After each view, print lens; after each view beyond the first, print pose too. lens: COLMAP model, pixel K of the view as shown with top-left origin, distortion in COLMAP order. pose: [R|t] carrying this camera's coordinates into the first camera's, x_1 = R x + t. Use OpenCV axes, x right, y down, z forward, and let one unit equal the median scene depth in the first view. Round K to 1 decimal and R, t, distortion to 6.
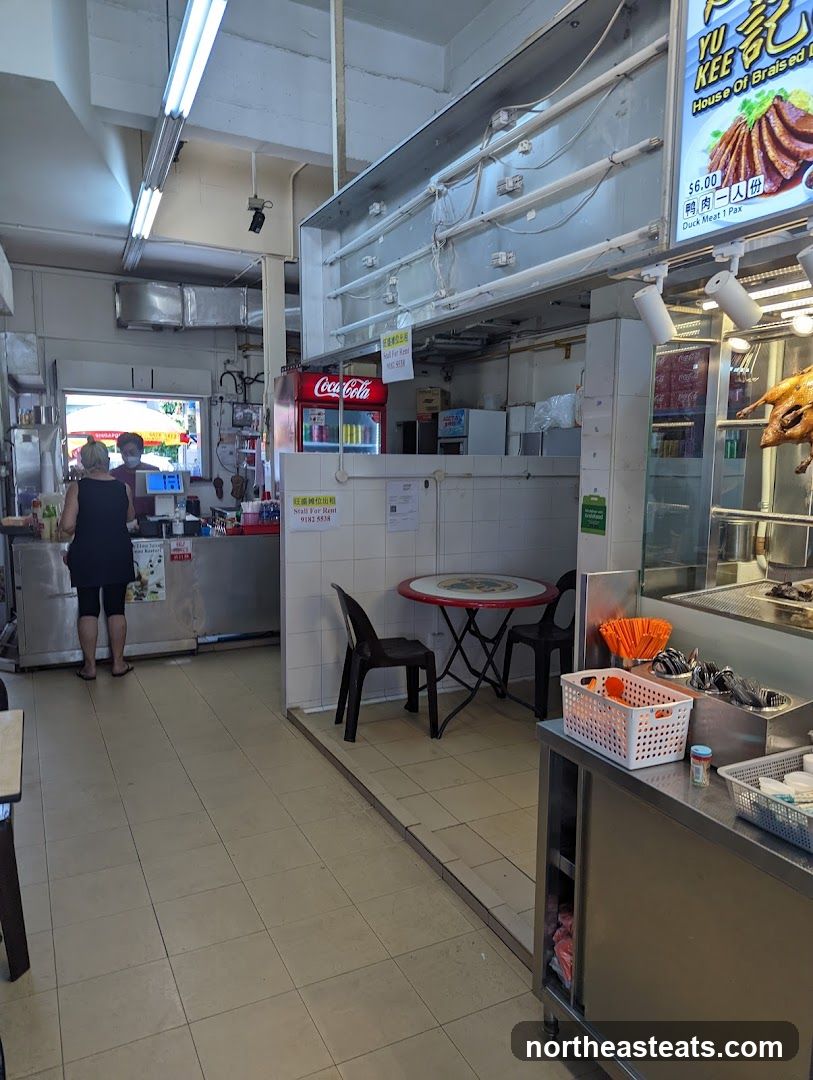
lens RADIAL K [[760.0, 0, 406.5], [0, 760.0, 540.0], [0, 0, 1]] dist [0.004597, 0.007362]
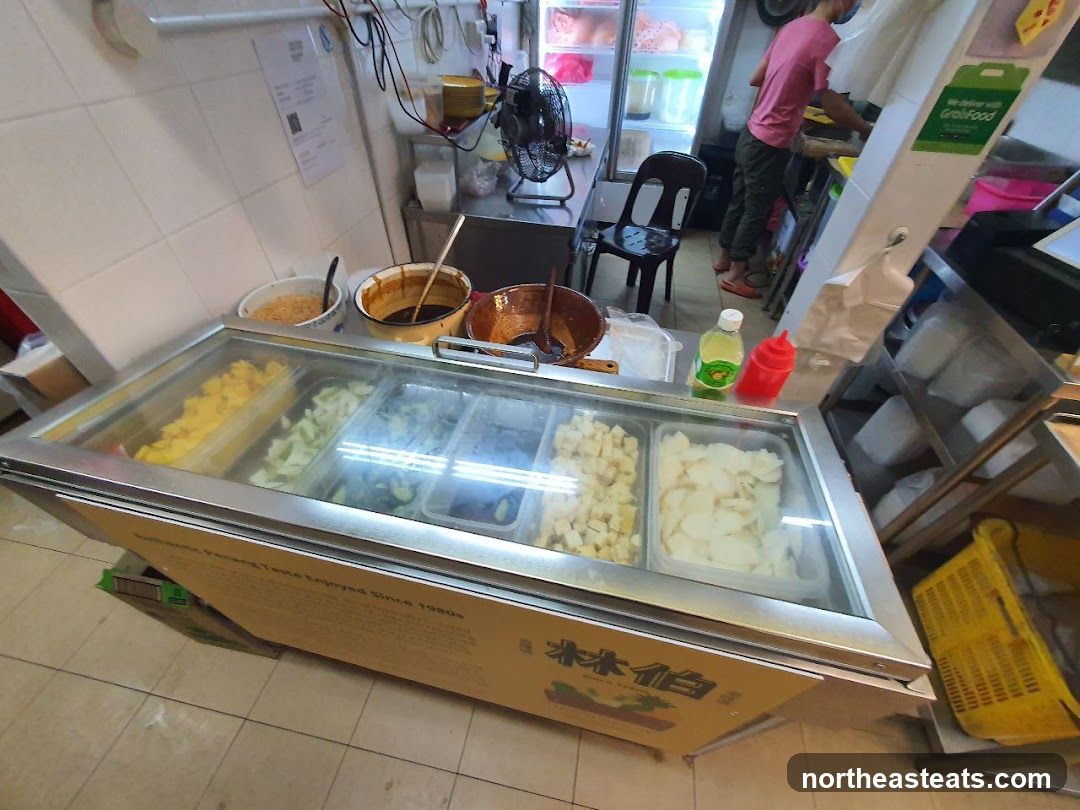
lens RADIAL K [[432.7, 0, 540.0], [0, 432.7, 405.0], [0, 0, 1]] dist [0.000120, 0.000013]
pose [[0.631519, -0.550237, 0.546281, -0.197024], [0.076736, 0.745445, 0.662135, -0.098761], [-0.771554, -0.376232, 0.512986, 0.984014]]
